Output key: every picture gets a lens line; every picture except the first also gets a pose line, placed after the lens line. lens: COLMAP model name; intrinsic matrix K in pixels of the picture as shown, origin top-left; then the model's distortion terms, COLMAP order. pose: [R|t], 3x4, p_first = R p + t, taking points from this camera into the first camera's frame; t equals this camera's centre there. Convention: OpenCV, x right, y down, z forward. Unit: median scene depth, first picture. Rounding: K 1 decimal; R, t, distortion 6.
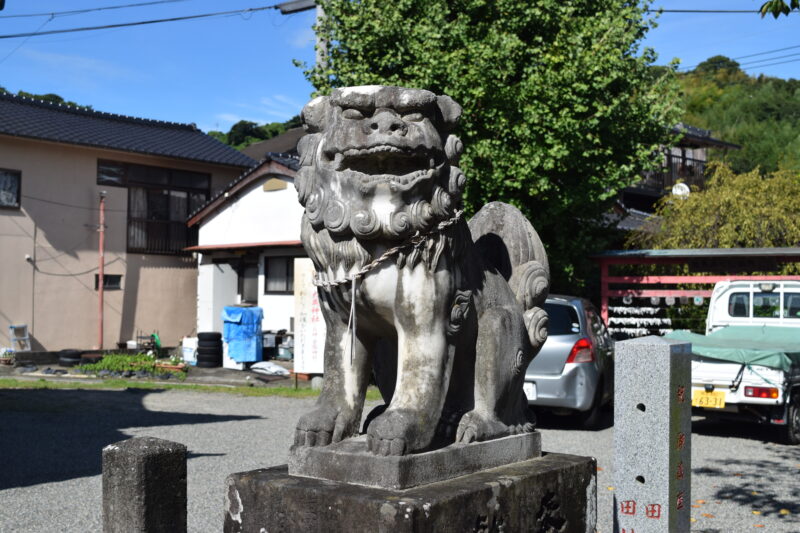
lens RADIAL K [[976.2, 0, 417.8], [0, 976.2, 268.4], [0, 0, 1]] dist [-0.033427, -0.022653]
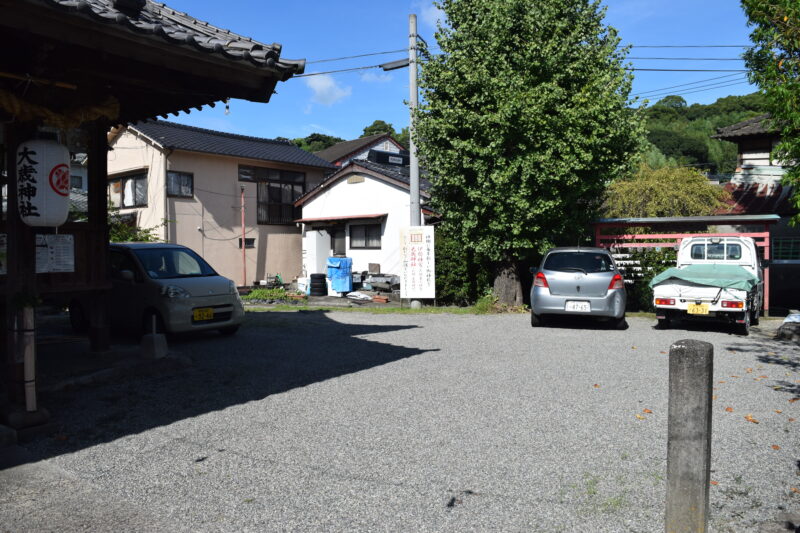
lens RADIAL K [[621.0, 0, 400.0], [0, 621.0, 266.5], [0, 0, 1]] dist [-0.081419, -0.001343]
pose [[0.999432, -0.017620, 0.028725, -0.110478], [0.015906, 0.998140, 0.058852, -0.003250], [-0.029709, -0.058362, 0.997853, -0.006371]]
